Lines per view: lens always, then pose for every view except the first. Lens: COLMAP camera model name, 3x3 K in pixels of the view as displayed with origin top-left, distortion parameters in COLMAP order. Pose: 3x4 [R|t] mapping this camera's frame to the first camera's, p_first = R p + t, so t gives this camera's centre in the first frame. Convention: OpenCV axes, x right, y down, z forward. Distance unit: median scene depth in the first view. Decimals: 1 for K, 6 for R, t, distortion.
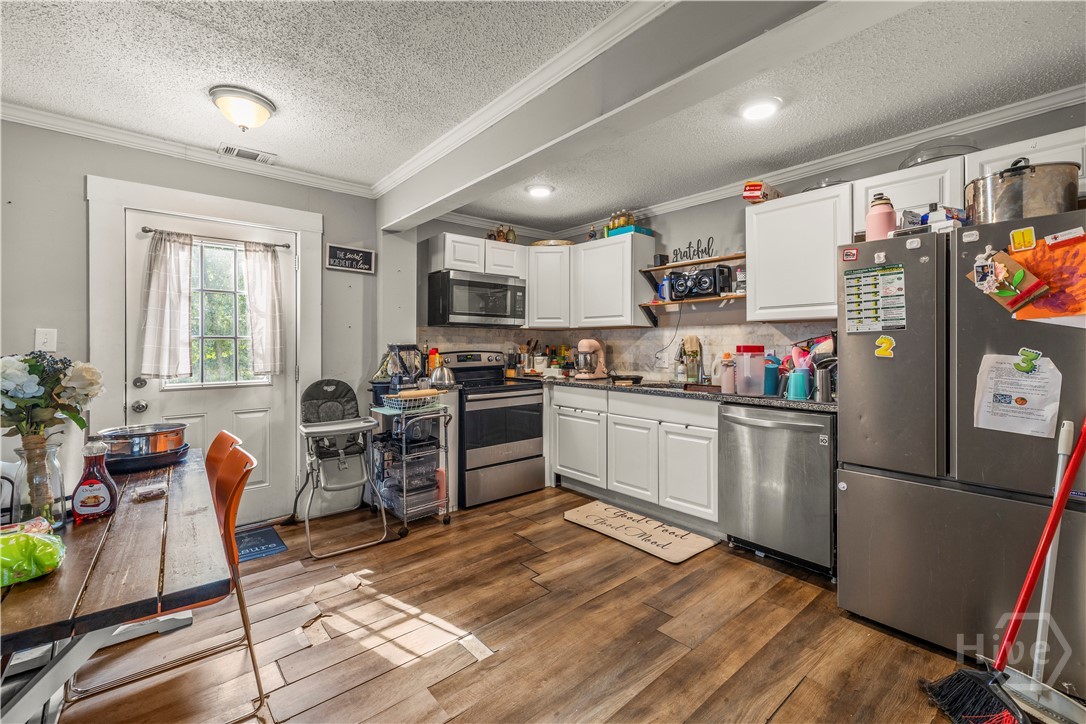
lens RADIAL K [[449.8, 0, 540.4], [0, 449.8, 352.2], [0, 0, 1]] dist [-0.001846, -0.000061]
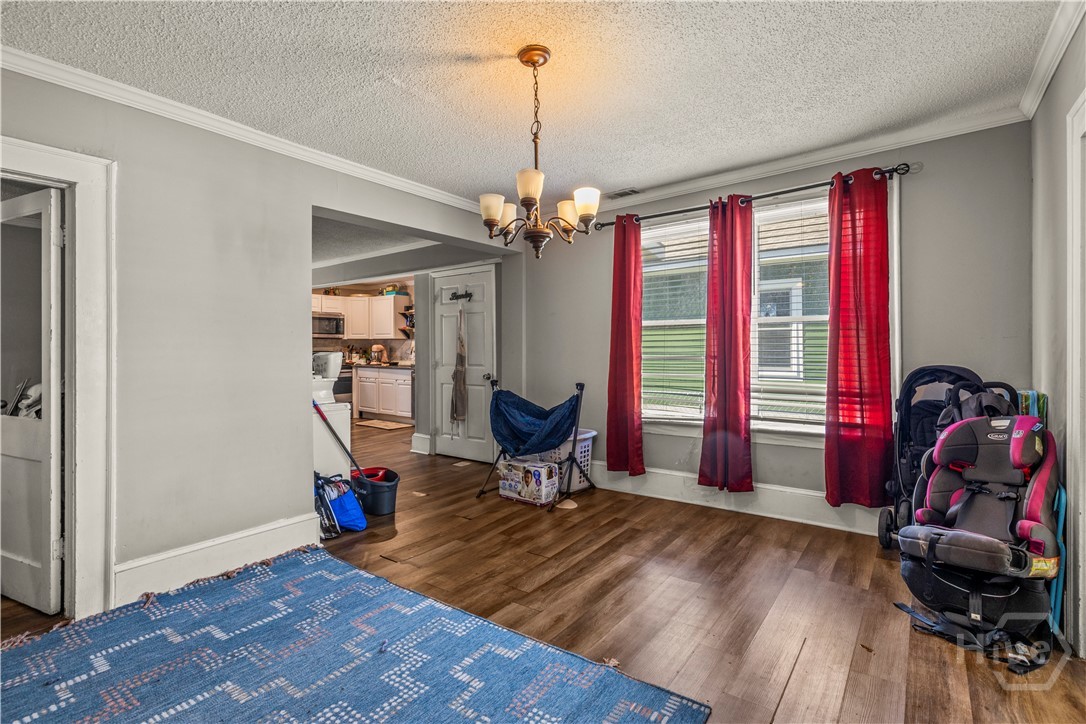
lens RADIAL K [[497.6, 0, 540.5], [0, 497.6, 355.6], [0, 0, 1]] dist [-0.001666, -0.000034]
pose [[0.976654, -0.004616, 0.214771, 0.341238], [0.003831, 0.999984, 0.004069, 0.012657], [-0.214786, -0.003151, 0.976656, -1.336077]]
